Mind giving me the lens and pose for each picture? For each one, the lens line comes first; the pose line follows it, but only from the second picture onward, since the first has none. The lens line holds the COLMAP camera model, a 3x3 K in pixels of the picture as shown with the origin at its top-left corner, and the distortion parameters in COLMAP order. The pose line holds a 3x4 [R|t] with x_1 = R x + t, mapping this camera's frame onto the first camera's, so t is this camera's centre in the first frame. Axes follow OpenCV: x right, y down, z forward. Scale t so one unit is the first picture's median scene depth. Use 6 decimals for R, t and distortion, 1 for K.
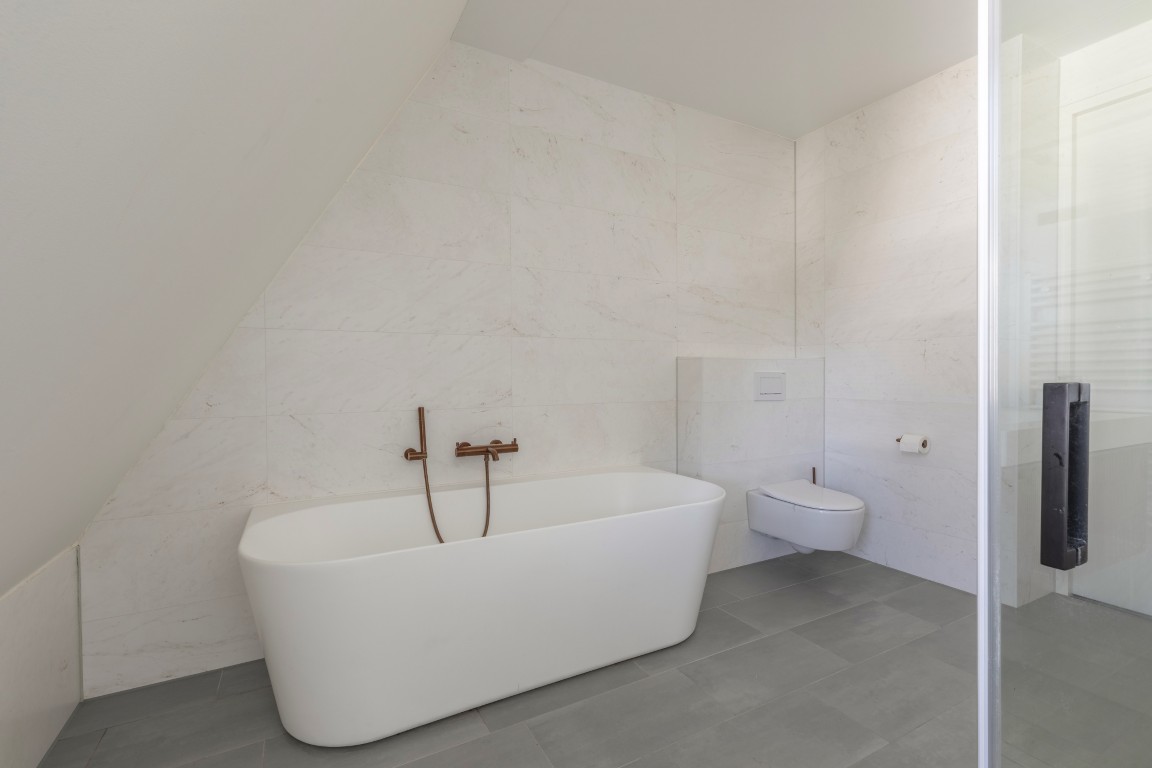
lens RADIAL K [[510.5, 0, 577.8], [0, 510.5, 380.0], [0, 0, 1]] dist [0.004788, 0.000008]
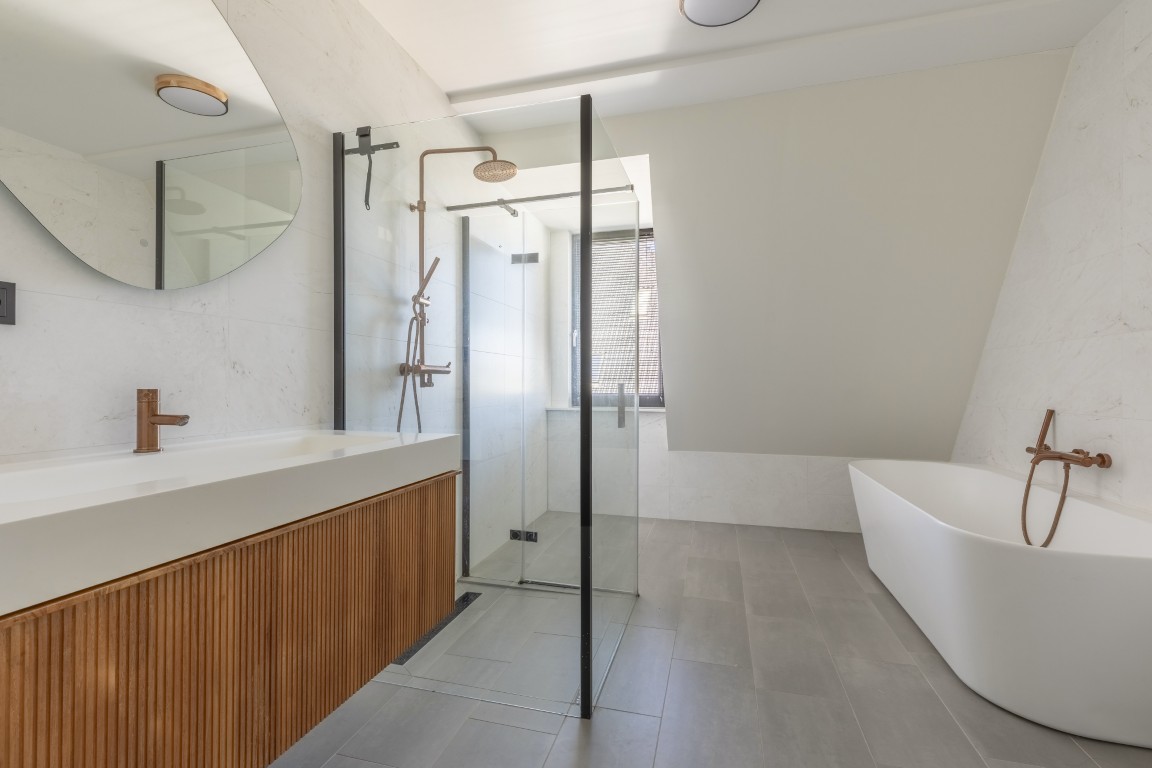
lens RADIAL K [[510.5, 0, 575.0], [0, 510.5, 380.8], [0, 0, 1]] dist [0.004788, 0.000008]
pose [[-0.691017, 0.002109, -0.722835, 1.135480], [-0.007455, 0.999922, 0.010043, -0.010382], [0.722800, 0.012329, -0.690947, 0.975963]]
